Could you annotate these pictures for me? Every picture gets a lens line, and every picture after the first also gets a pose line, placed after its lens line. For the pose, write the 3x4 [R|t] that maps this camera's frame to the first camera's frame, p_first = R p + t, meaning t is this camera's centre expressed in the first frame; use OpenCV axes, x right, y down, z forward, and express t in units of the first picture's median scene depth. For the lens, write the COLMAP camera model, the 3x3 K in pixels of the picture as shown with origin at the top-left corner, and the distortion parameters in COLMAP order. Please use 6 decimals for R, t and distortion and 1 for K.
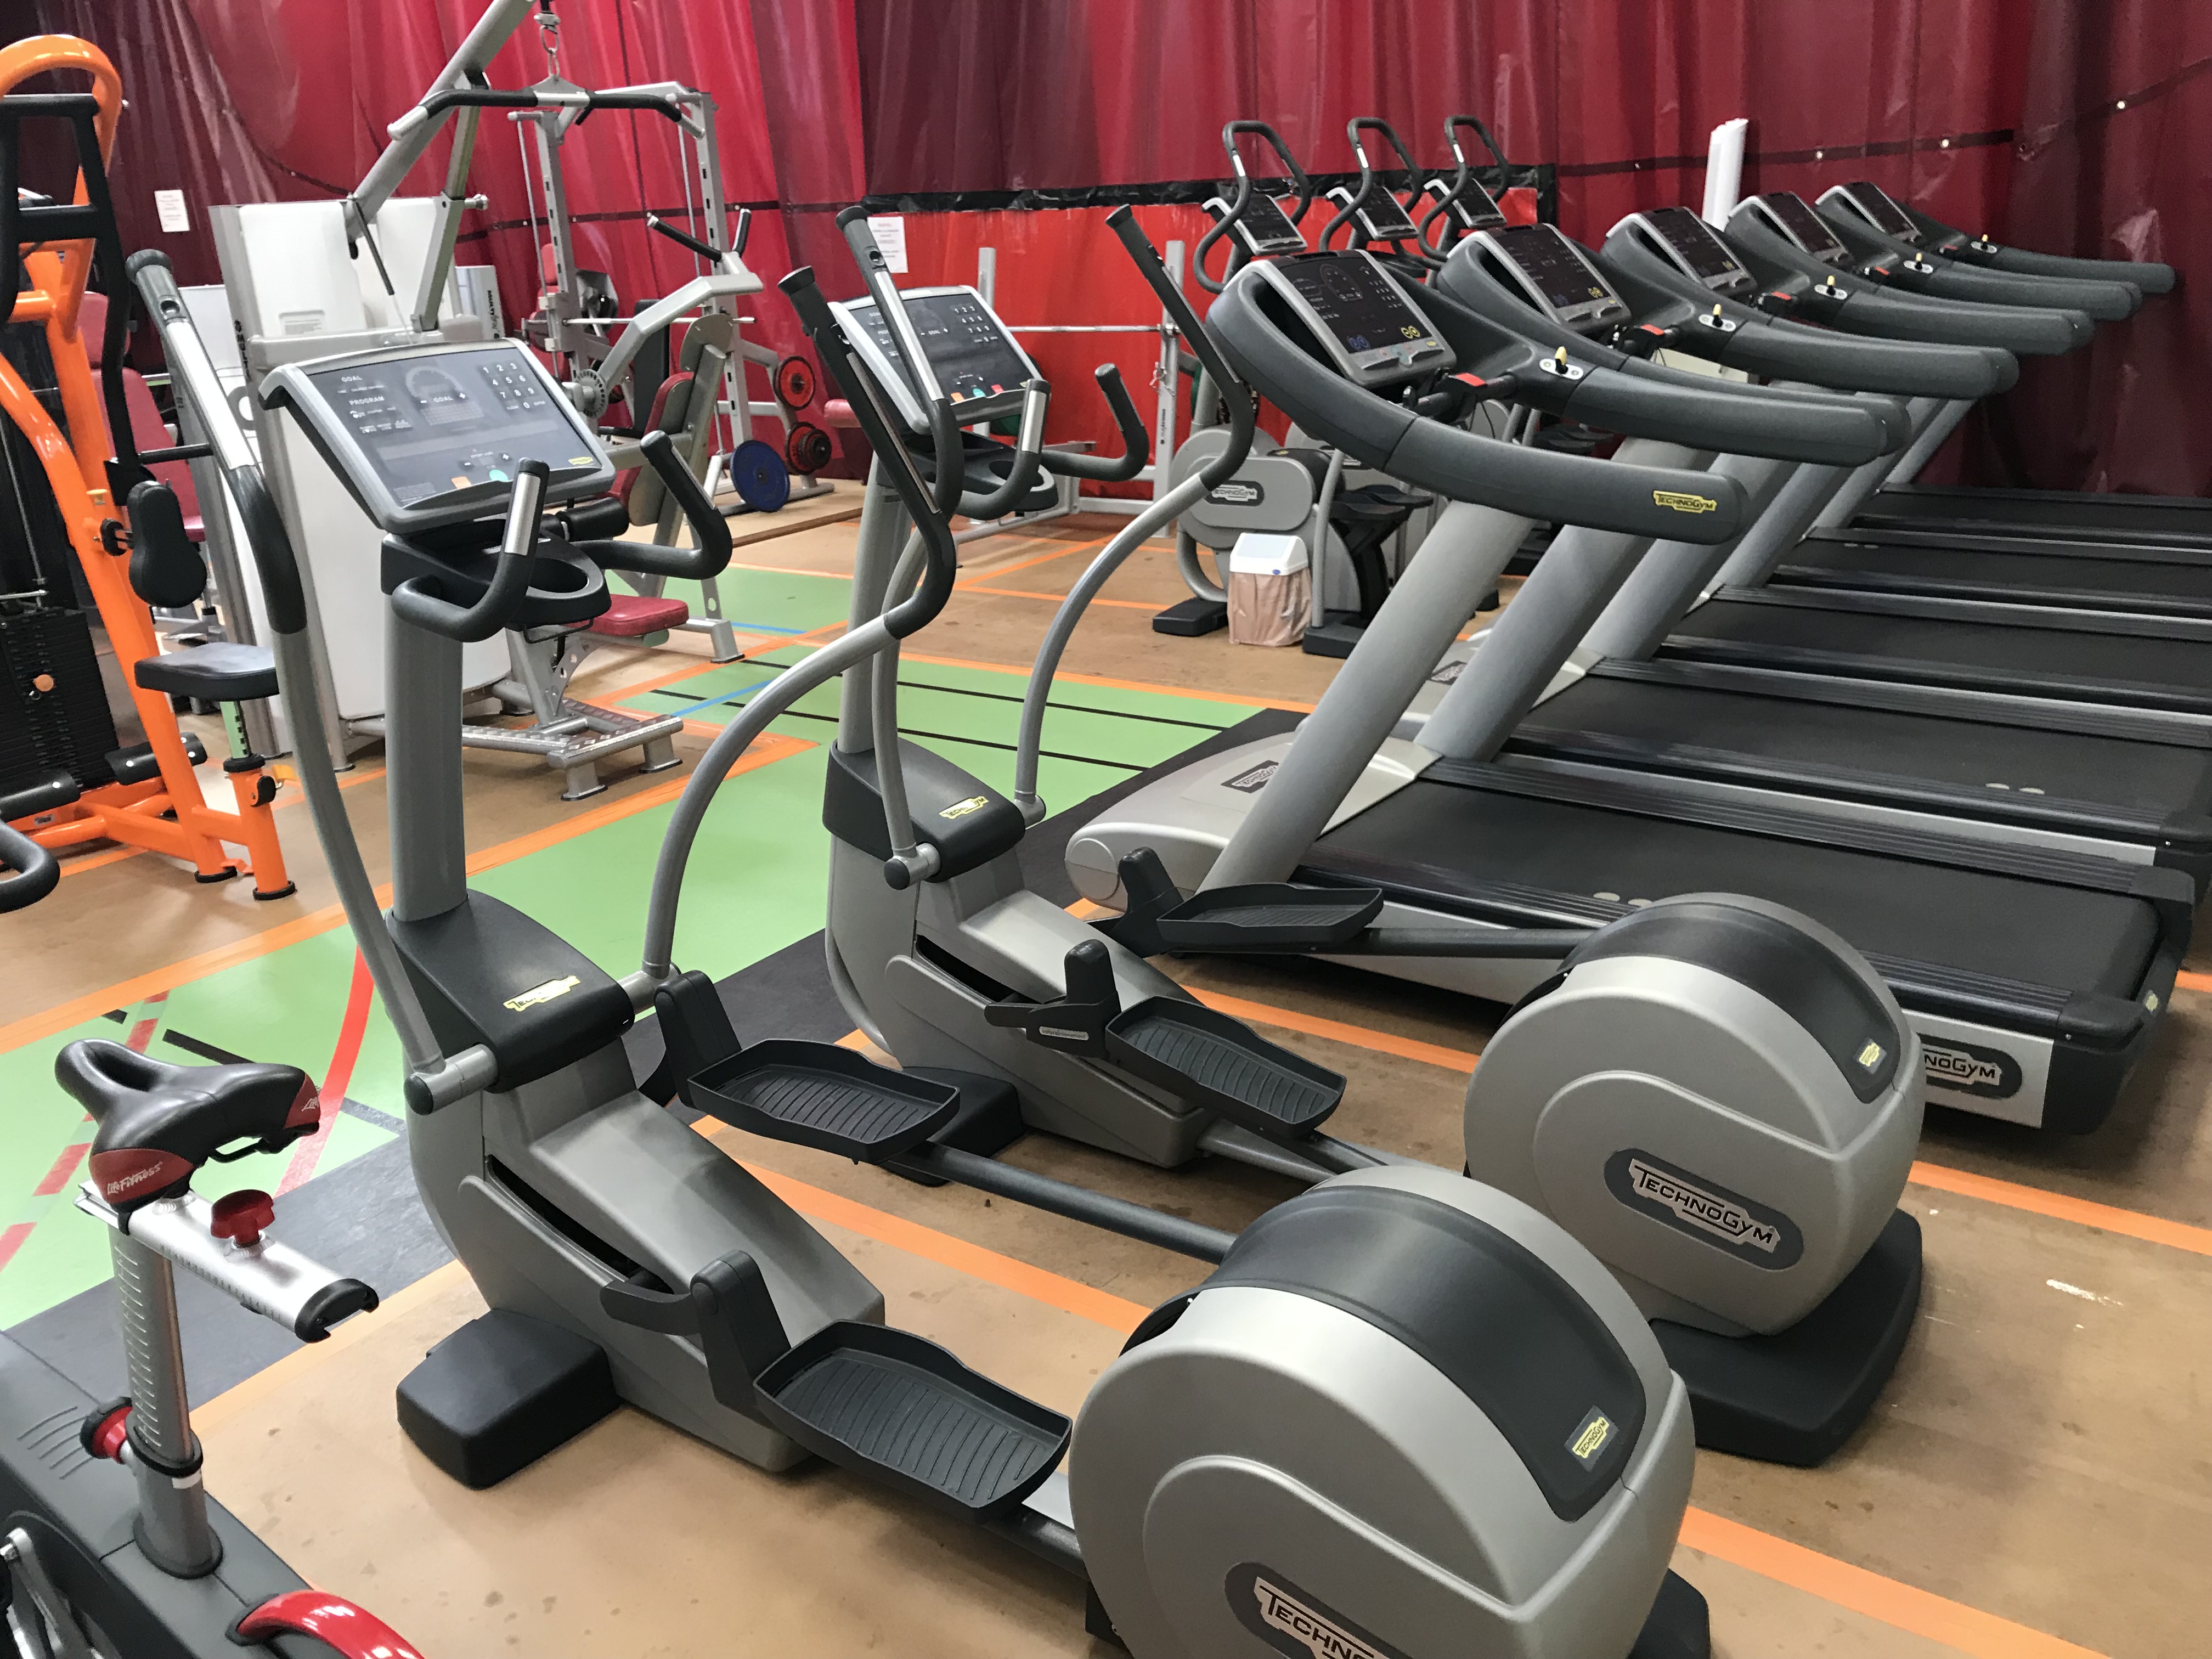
lens RADIAL K [[1818.7, 0, 1089.6], [0, 1818.7, 840.7], [0, 0, 1]] dist [0.034306, -0.043780]
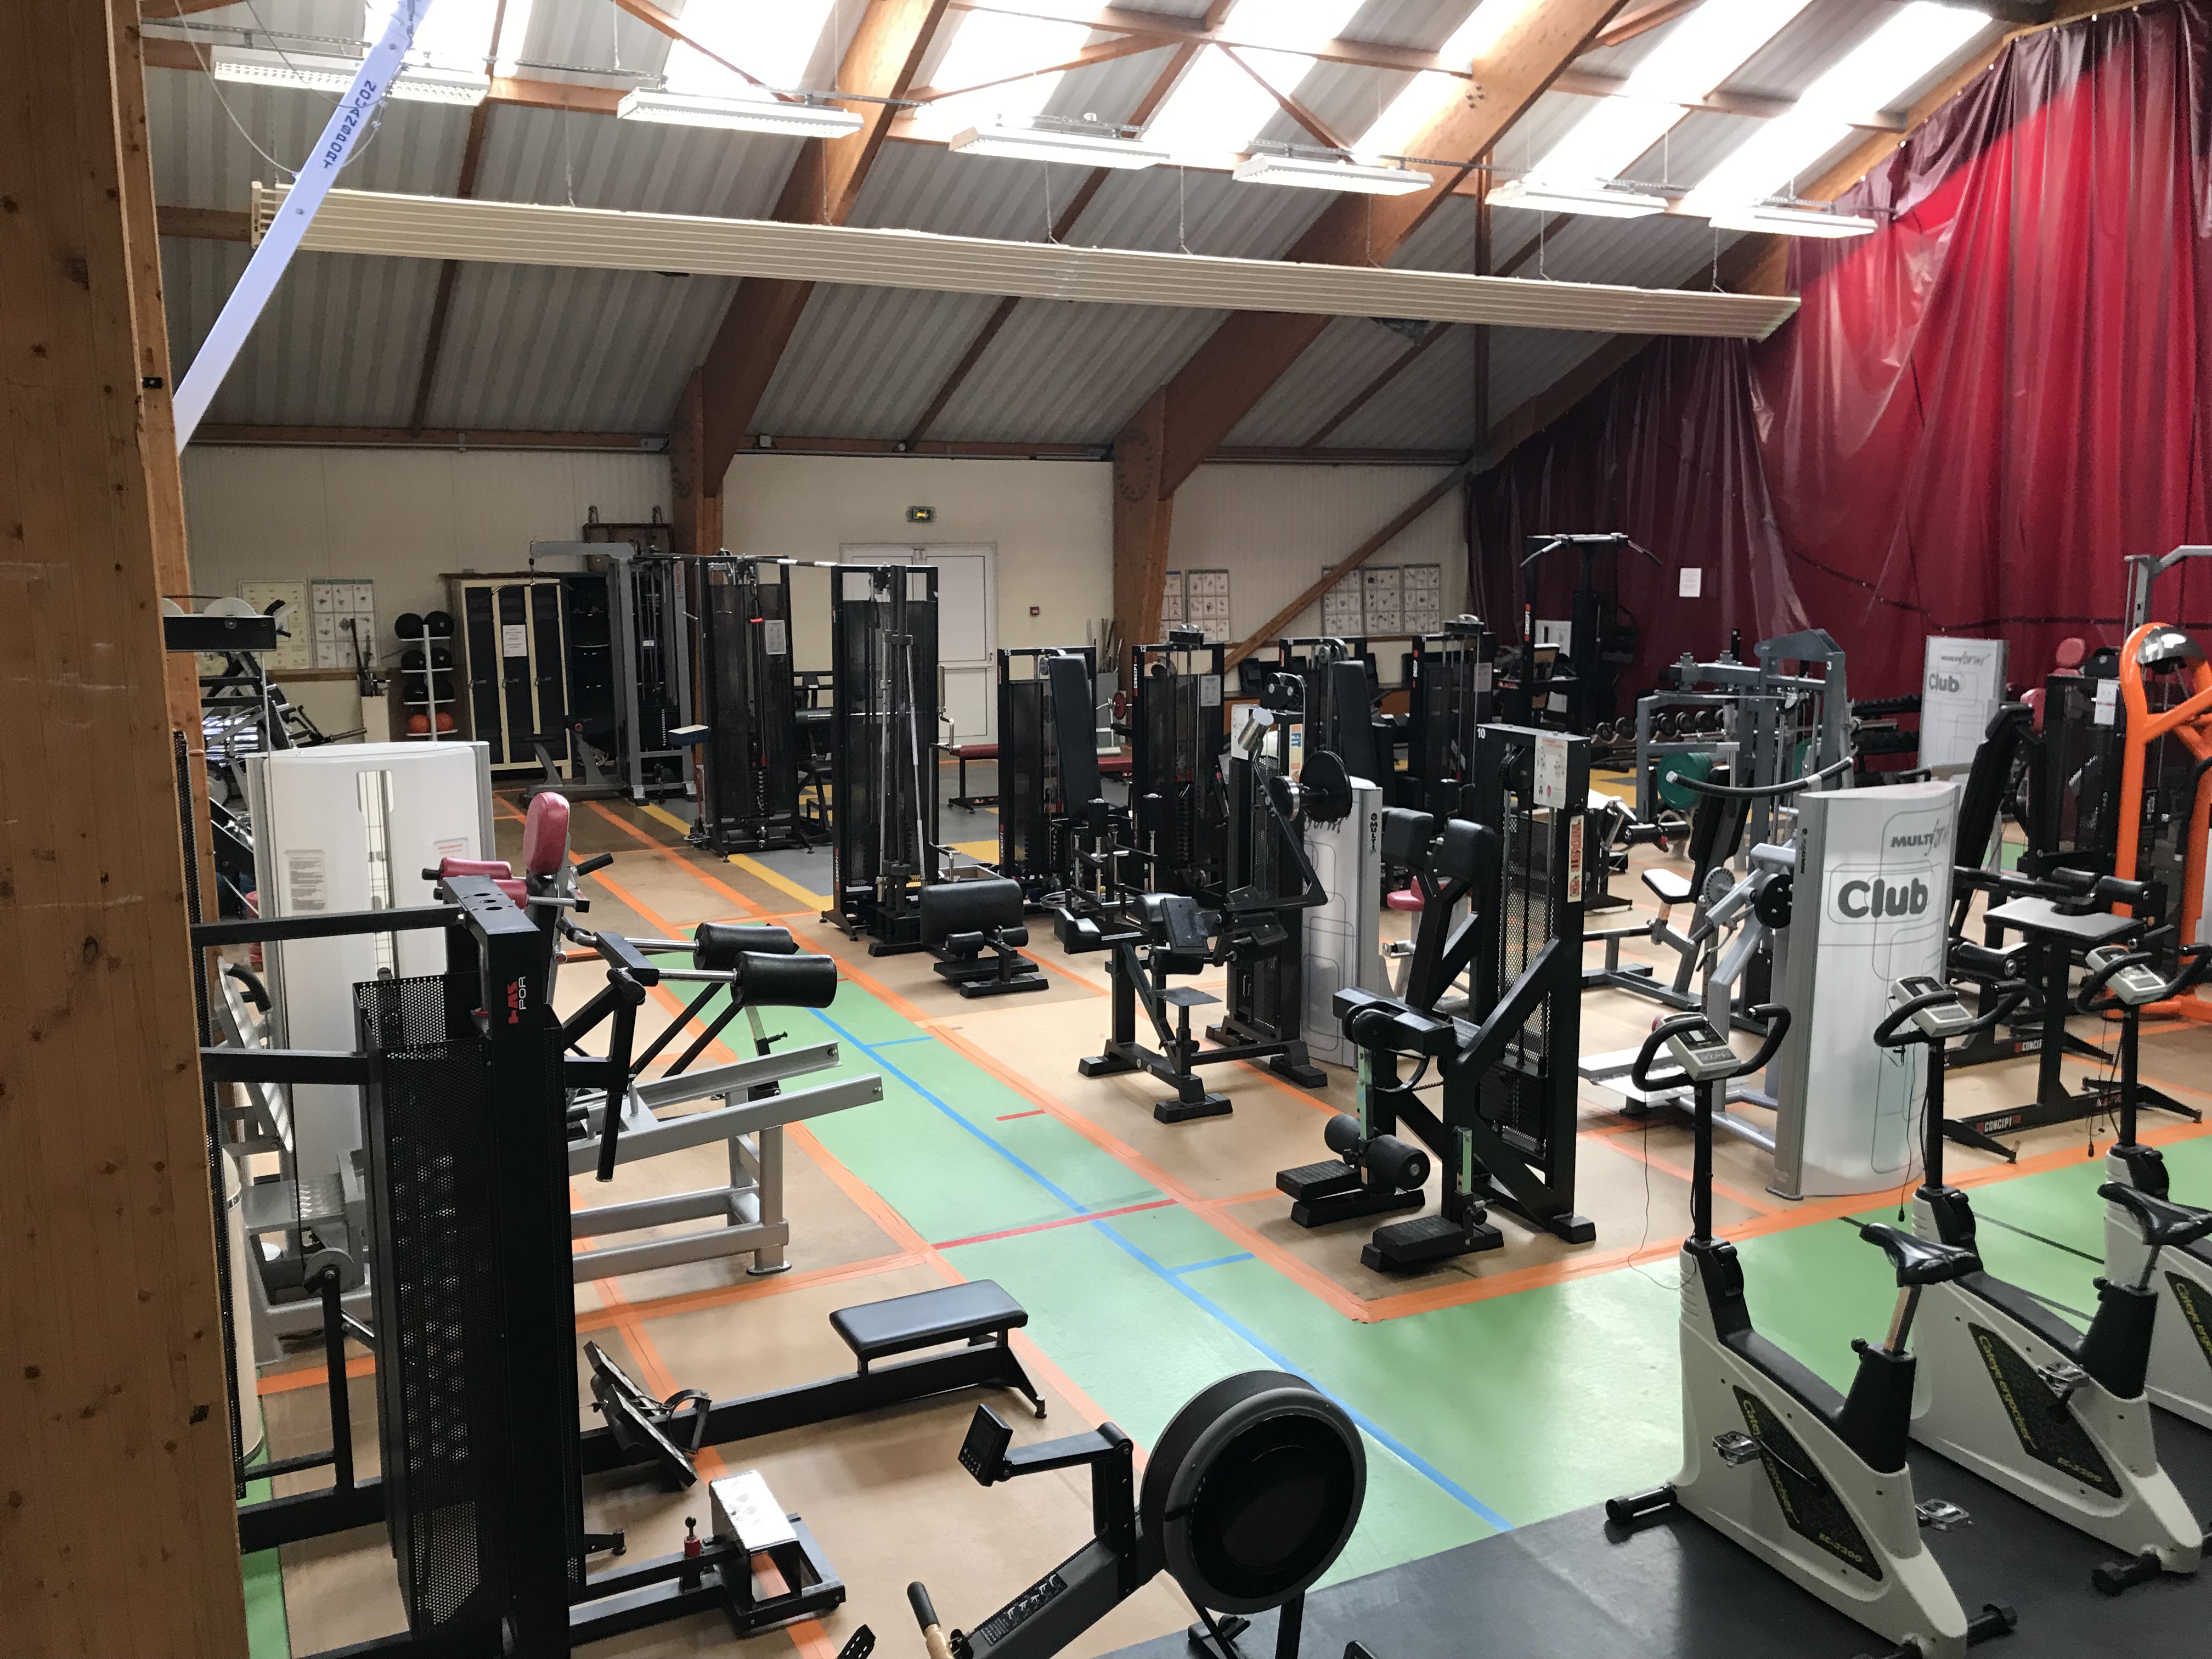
lens RADIAL K [[1818.7, 0, 1082.3], [0, 1818.7, 840.7], [0, 0, 1]] dist [0.034306, -0.043780]
pose [[0.880667, 0.131341, -0.455166, -0.511968], [-0.202267, 0.973069, -0.110565, 0.180369], [0.428386, 0.189436, 0.883515, -0.761793]]
